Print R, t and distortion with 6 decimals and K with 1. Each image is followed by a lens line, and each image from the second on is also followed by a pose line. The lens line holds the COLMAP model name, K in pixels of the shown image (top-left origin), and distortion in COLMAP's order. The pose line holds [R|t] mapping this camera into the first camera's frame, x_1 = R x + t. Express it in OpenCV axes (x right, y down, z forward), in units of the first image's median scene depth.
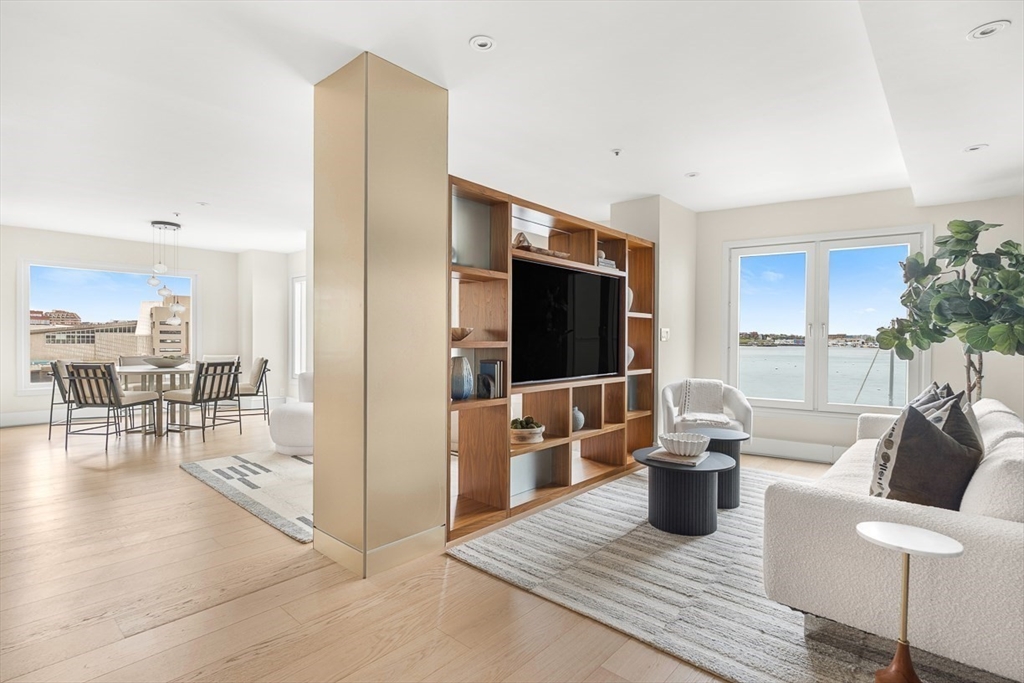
lens RADIAL K [[490.5, 0, 516.5], [0, 490.5, 342.0], [0, 0, 1]] dist [0.001483, -0.001040]
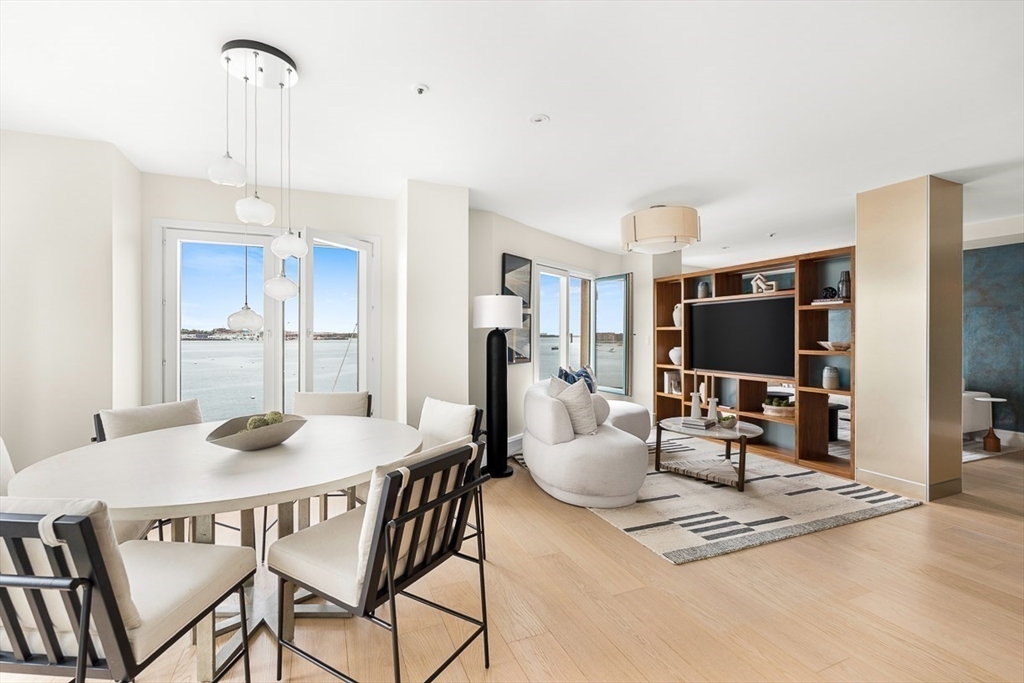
lens RADIAL K [[458.5, 0, 512.4], [0, 458.5, 335.0], [0, 0, 1]] dist [-0.001501, -0.001253]
pose [[0.422495, -0.008048, 0.906329, -0.309937], [0.009820, 0.999943, 0.004301, -0.014527], [-0.906312, 0.007083, 0.422550, 0.212281]]
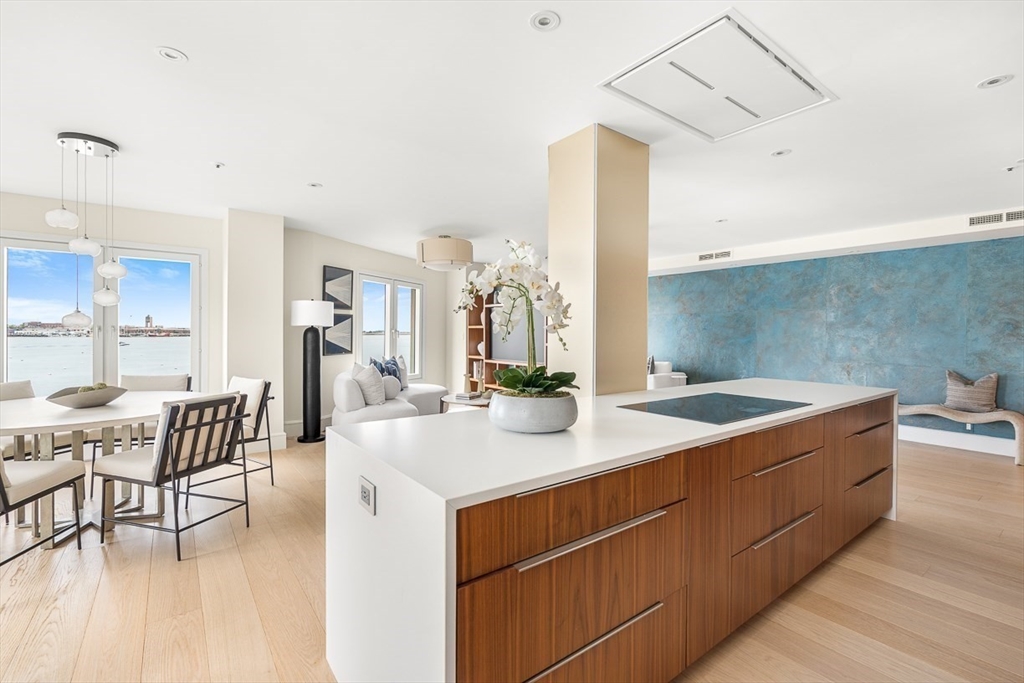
lens RADIAL K [[458.5, 0, 516.5], [0, 458.5, 334.2], [0, 0, 1]] dist [-0.001501, -0.001253]
pose [[0.189100, -0.010987, 0.981896, -0.394463], [0.003441, 0.999939, 0.010526, -0.014376], [-0.981952, 0.001388, 0.189127, 0.094993]]
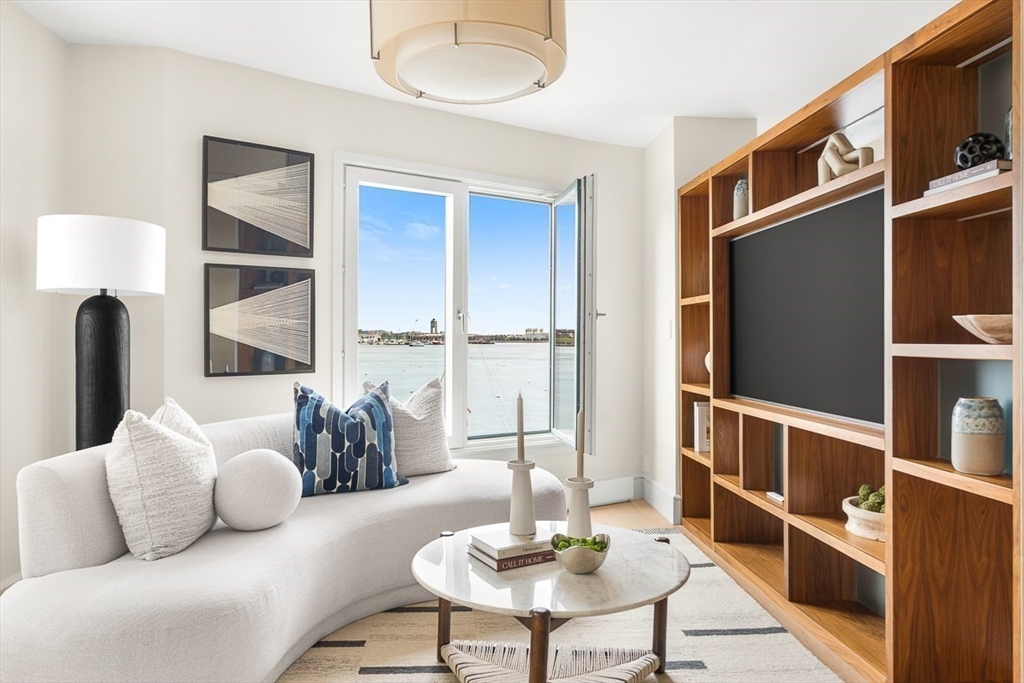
lens RADIAL K [[696.1, 0, 511.7], [0, 696.1, 337.3], [0, 0, 1]] dist [0.001628, 0.000343]
pose [[0.691830, -0.009178, 0.722002, -0.078645], [0.012396, 0.999923, 0.000832, -0.001827], [-0.721954, 0.008375, 0.691890, 0.106587]]
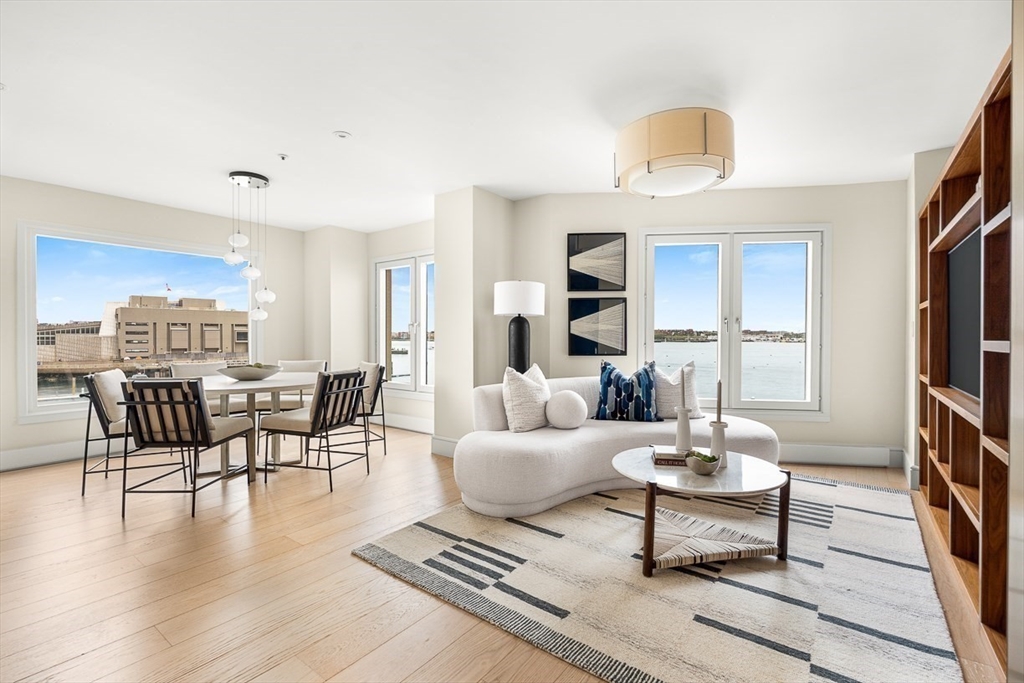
lens RADIAL K [[458.5, 0, 507.9], [0, 458.5, 340.9], [0, 0, 1]] dist [-0.001501, -0.001253]
pose [[0.996935, -0.008470, 0.077777, -0.039105], [0.008254, 0.999961, 0.003095, -0.000380], [-0.077800, -0.002444, 0.996966, 0.031160]]
